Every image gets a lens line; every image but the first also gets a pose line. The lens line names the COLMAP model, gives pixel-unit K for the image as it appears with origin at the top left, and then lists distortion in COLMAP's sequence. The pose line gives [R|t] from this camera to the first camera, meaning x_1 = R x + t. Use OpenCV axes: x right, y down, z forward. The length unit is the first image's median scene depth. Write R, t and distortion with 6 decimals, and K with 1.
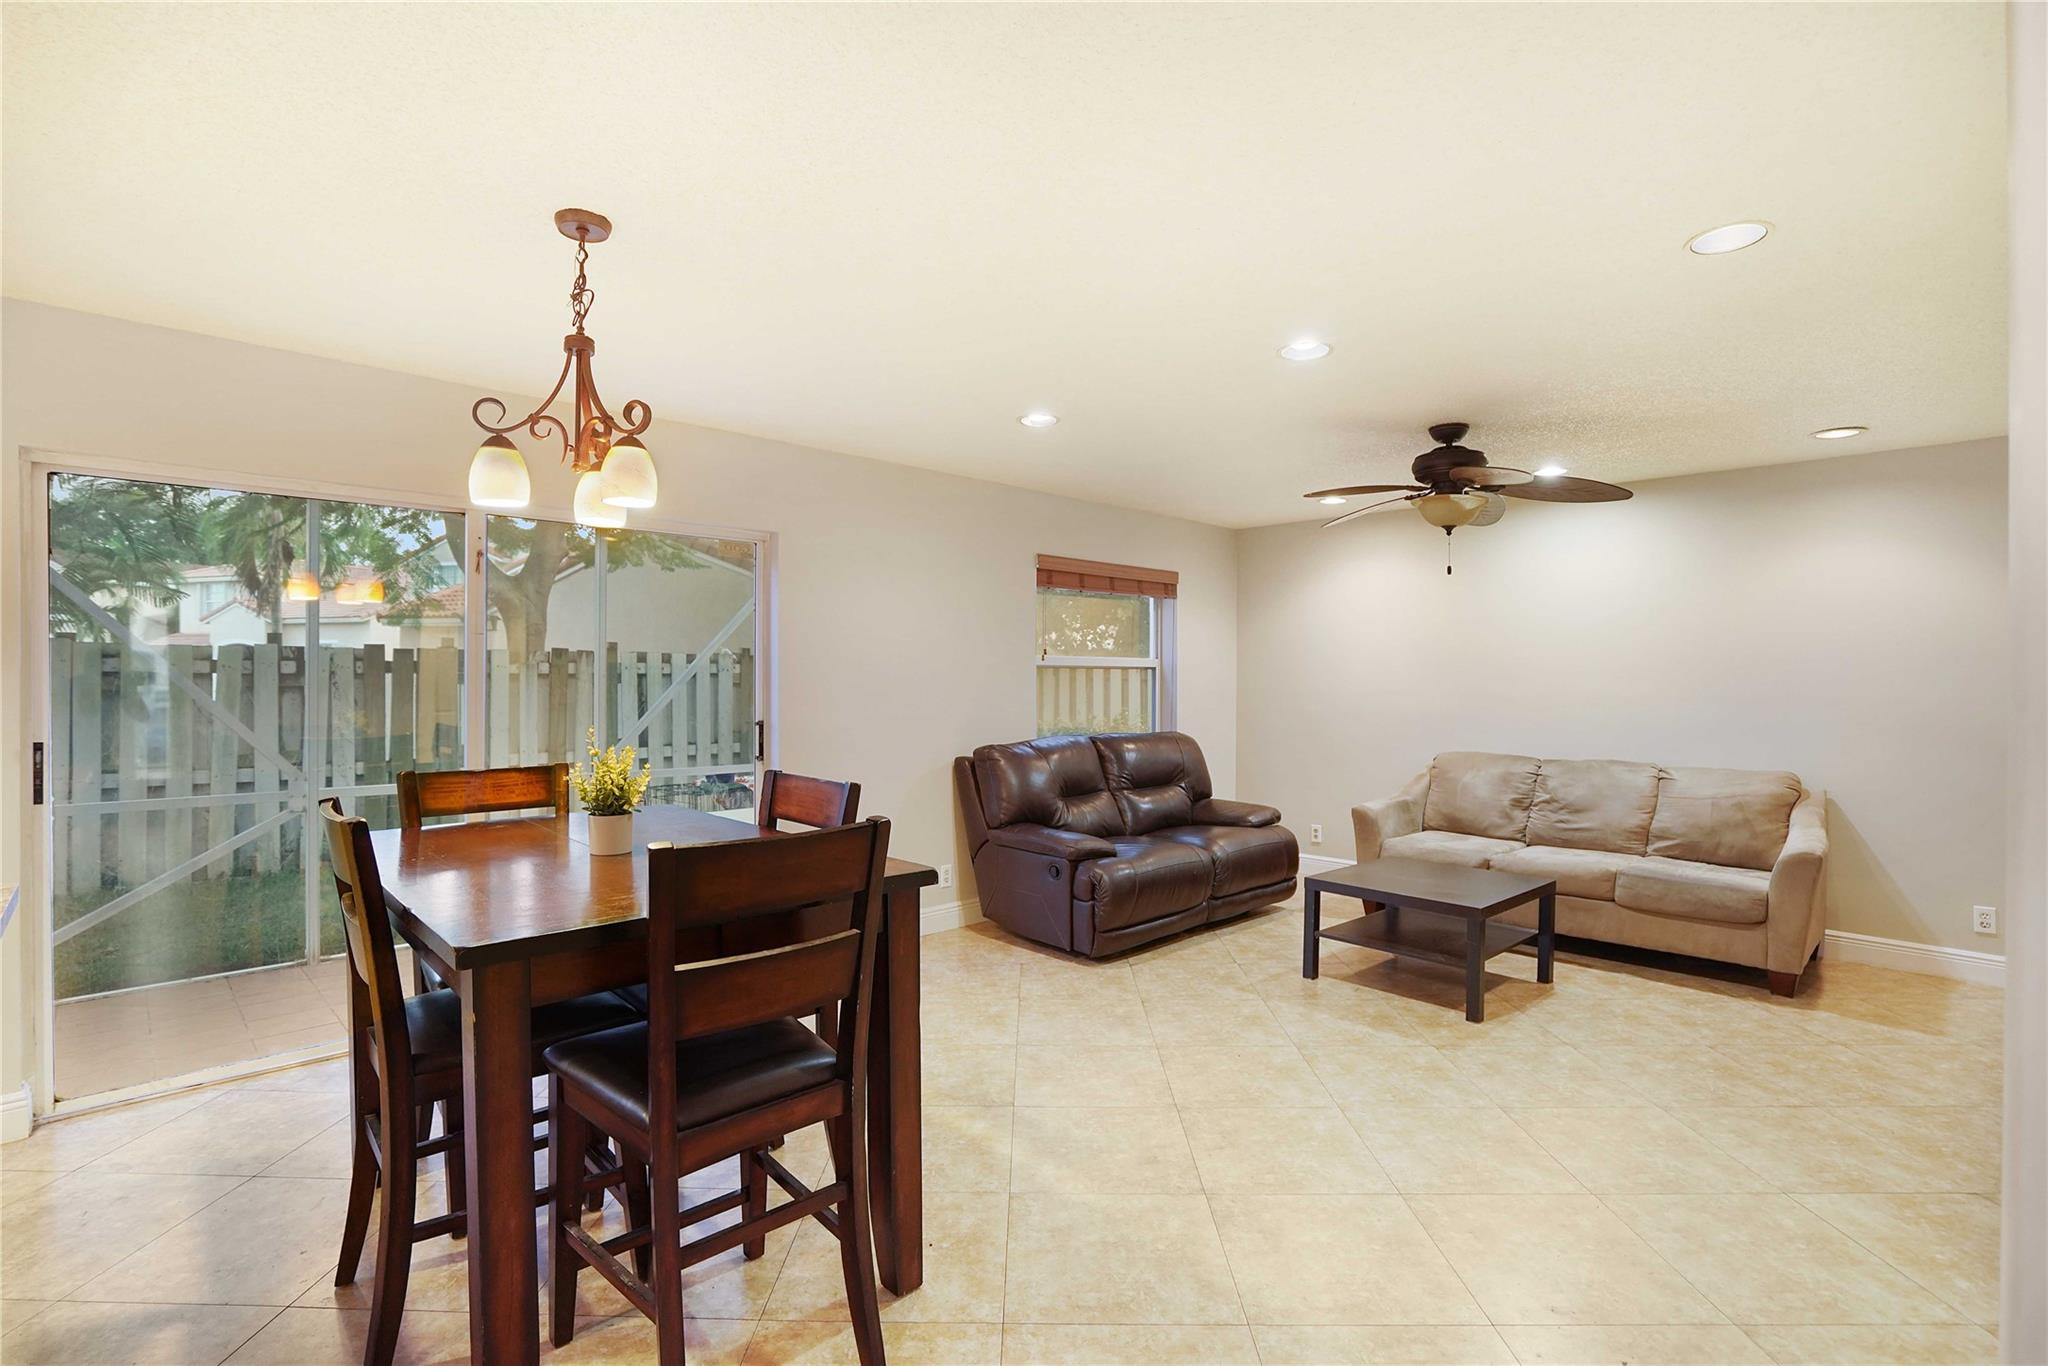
lens RADIAL K [[950.6, 0, 1030.5], [0, 950.6, 686.7], [0, 0, 1]] dist [-0.022947, 0.000171]
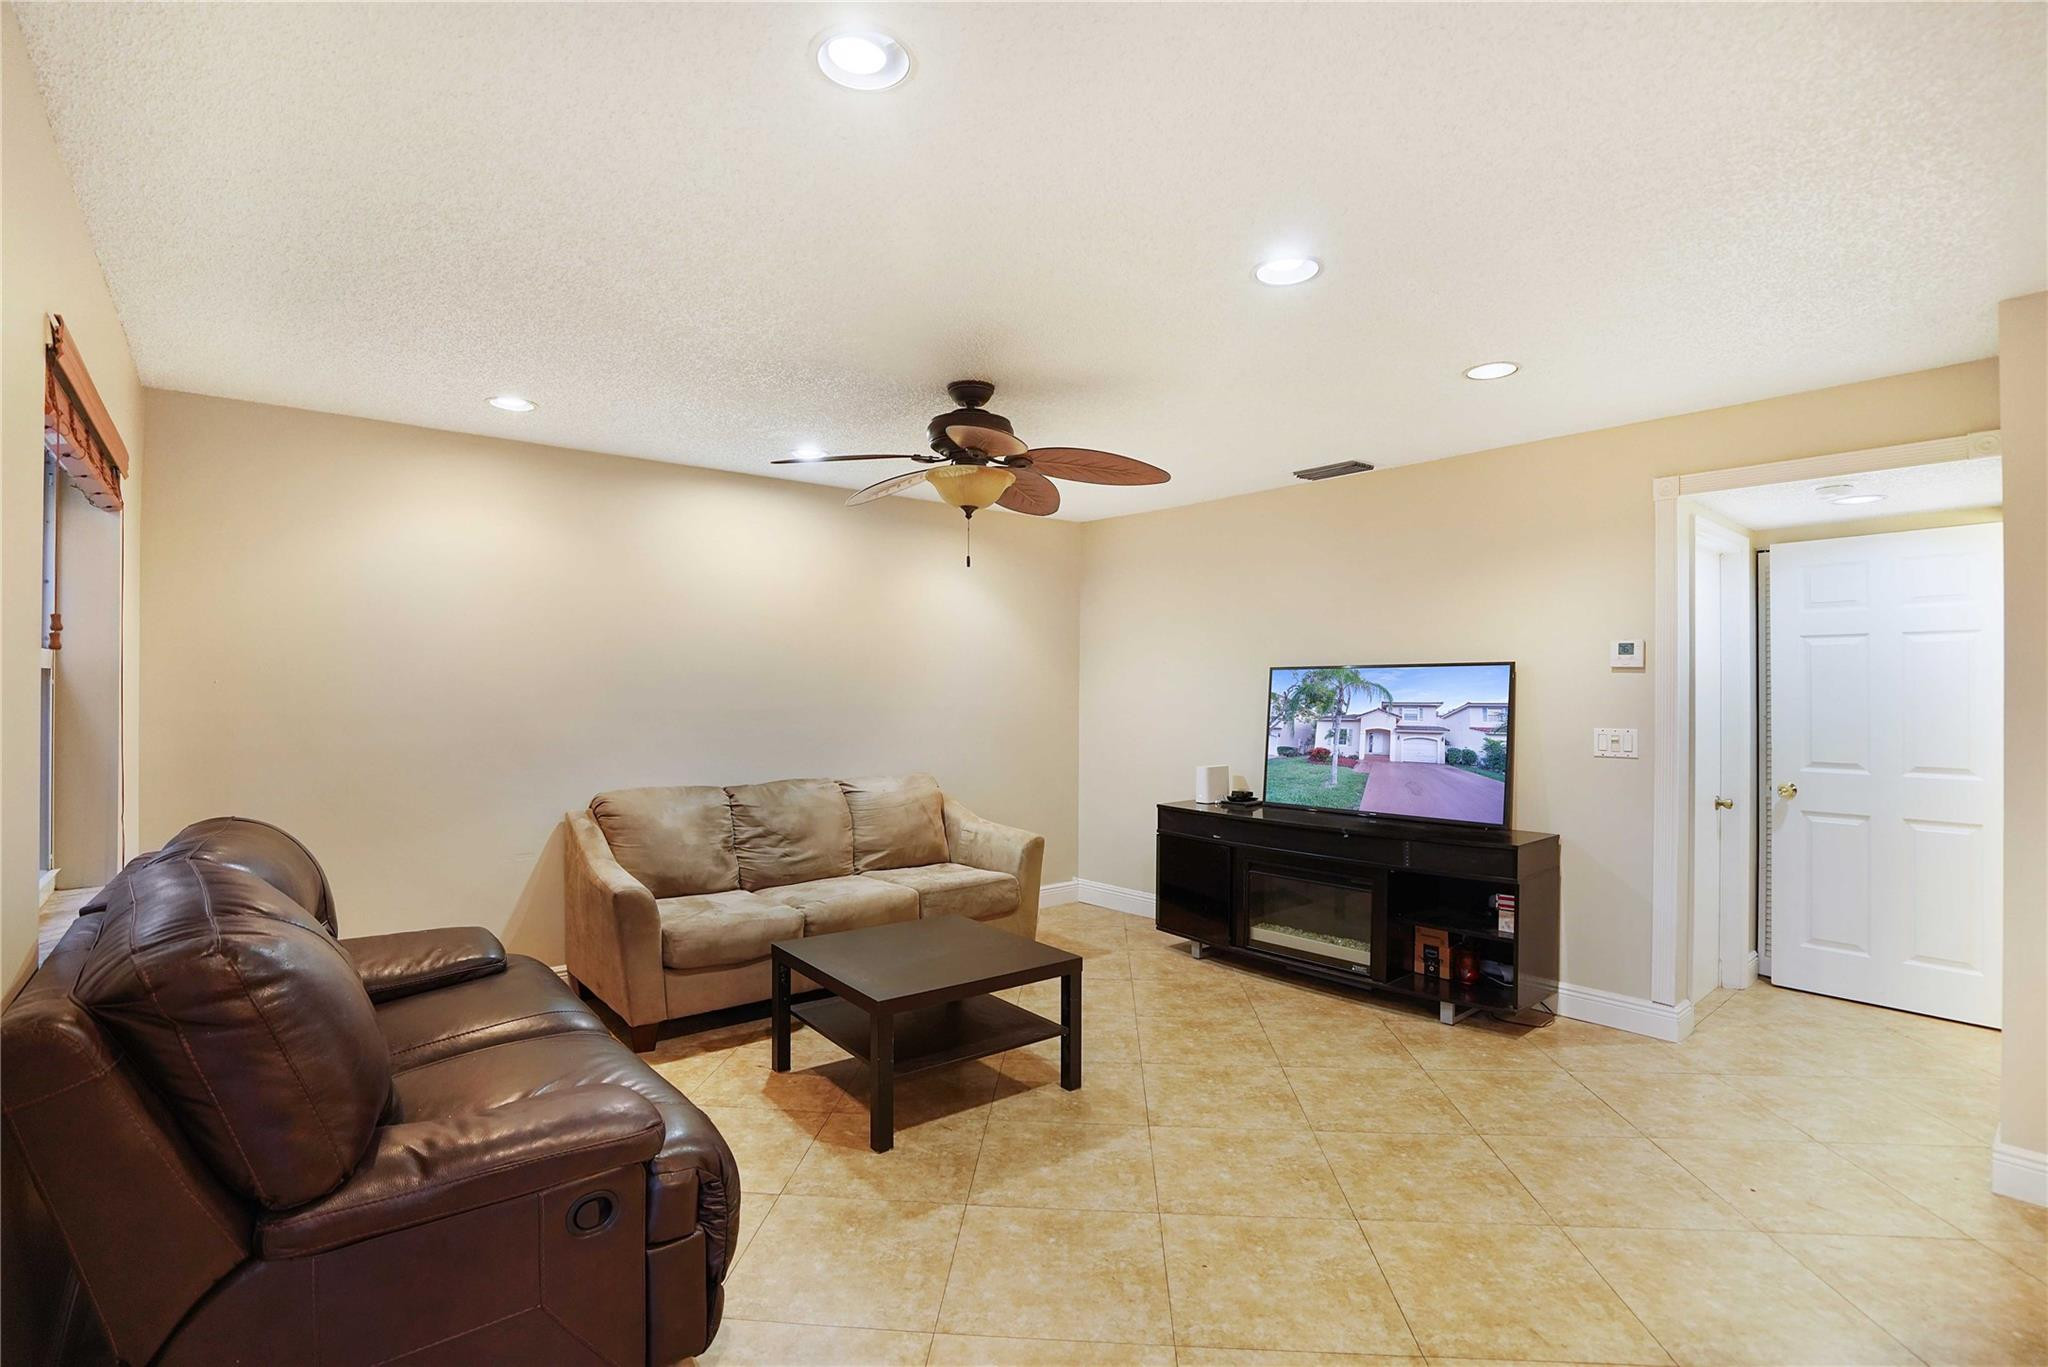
lens RADIAL K [[950.6, 0, 1030.5], [0, 950.6, 687.2], [0, 0, 1]] dist [-0.022947, 0.000171]
pose [[0.057005, 0.002353, 0.998371, -0.365805], [0.003279, 0.999991, -0.002544, -0.010916], [-0.998369, 0.003419, 0.056997, 0.893081]]
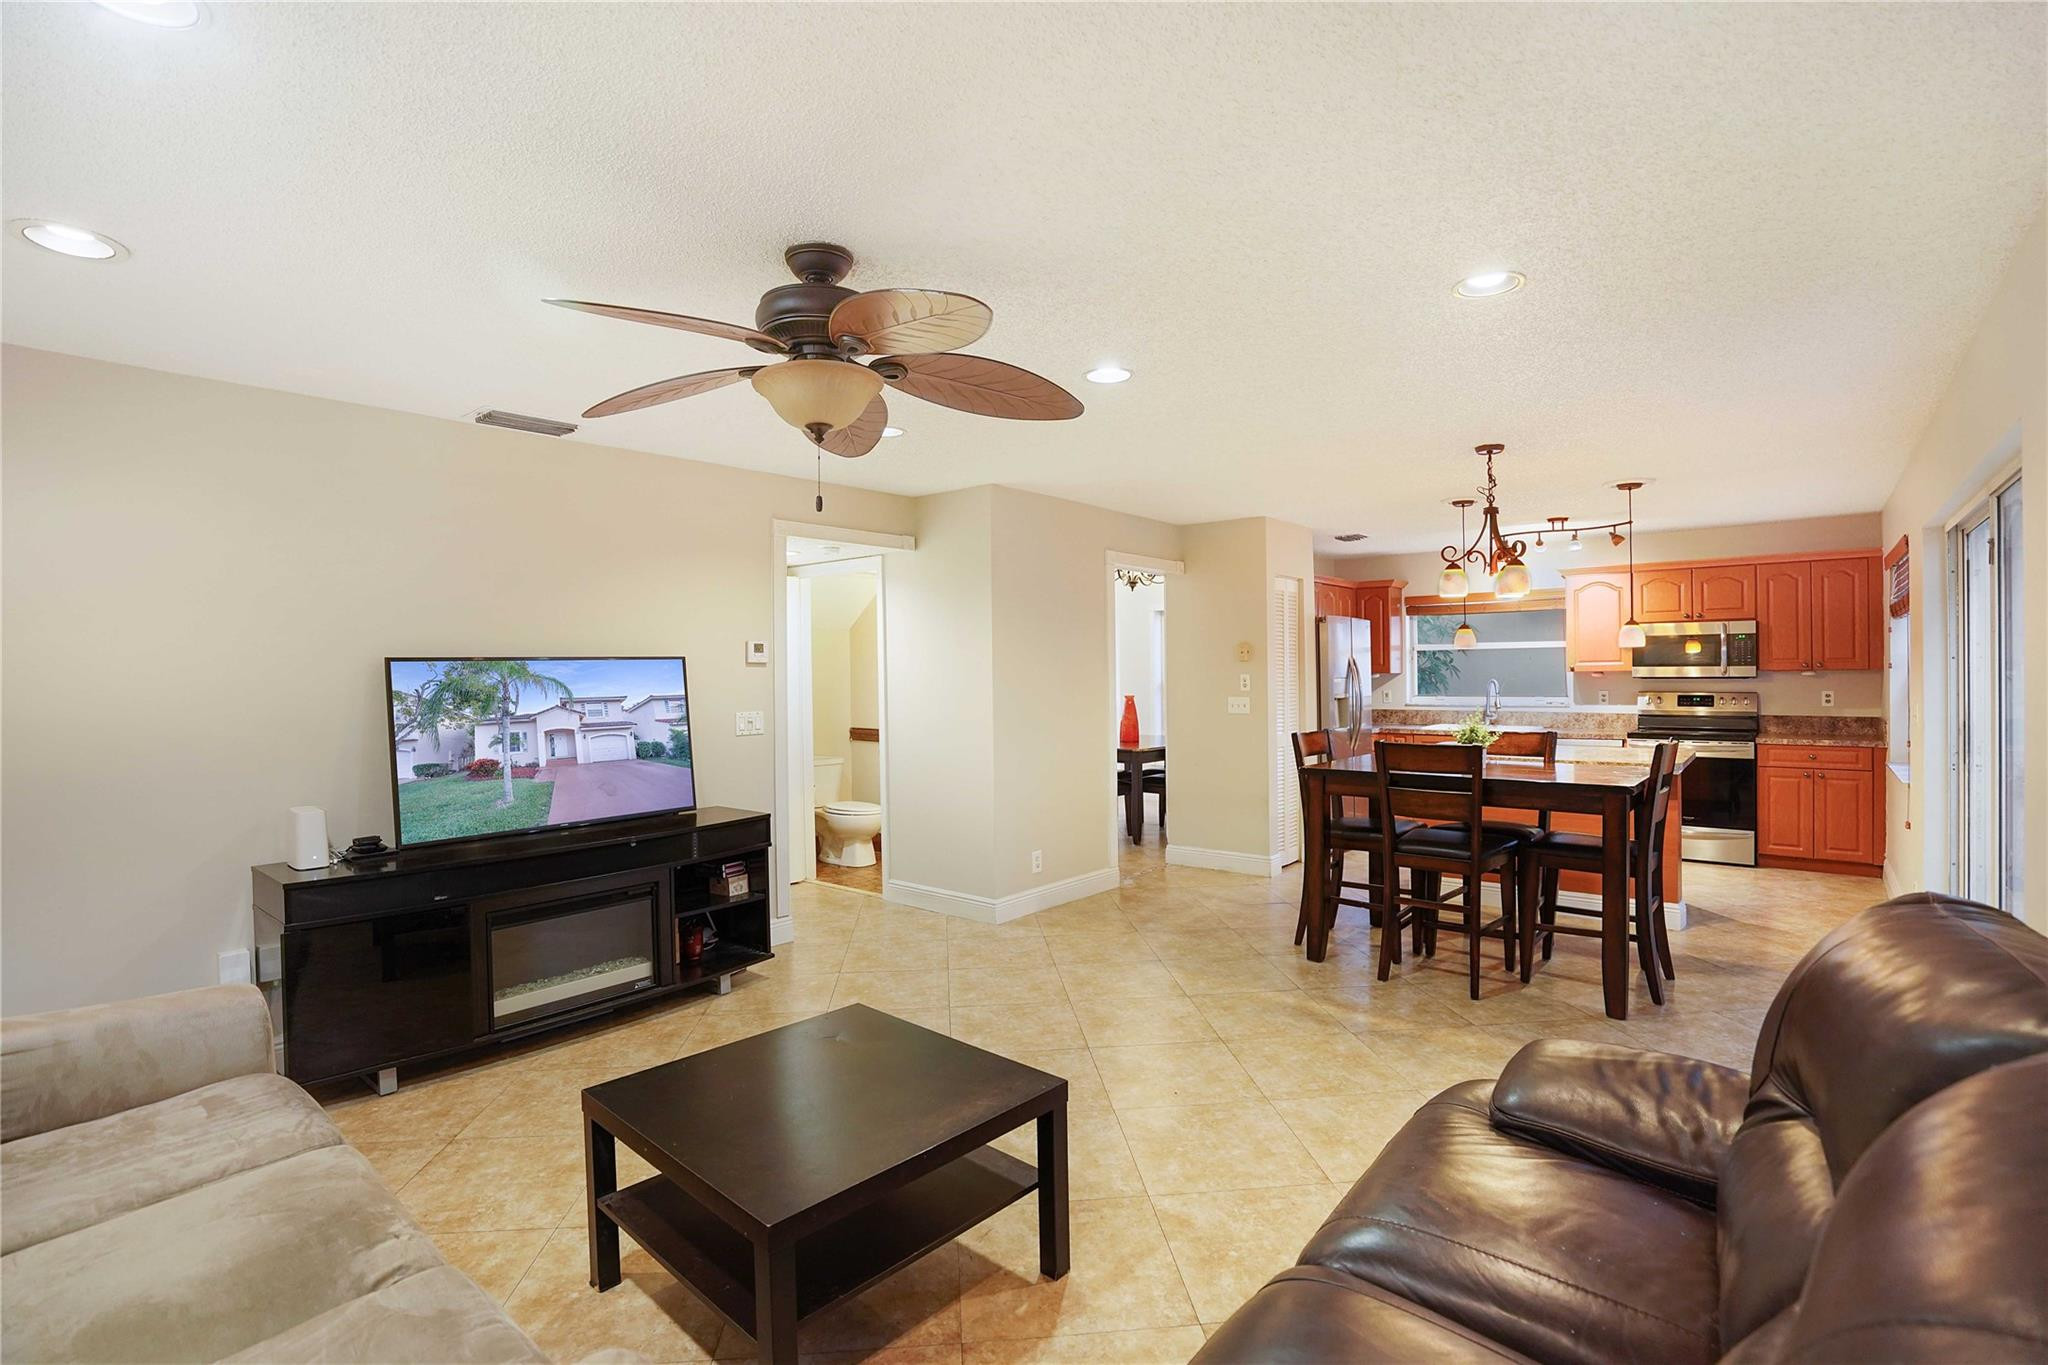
lens RADIAL K [[950.6, 0, 1030.5], [0, 950.6, 686.2], [0, 0, 1]] dist [-0.022947, 0.000171]
pose [[-0.995393, 0.007890, -0.095555, 0.367440], [0.005750, 0.999727, 0.022657, -0.027539], [0.095708, 0.022003, -0.995166, 1.569061]]
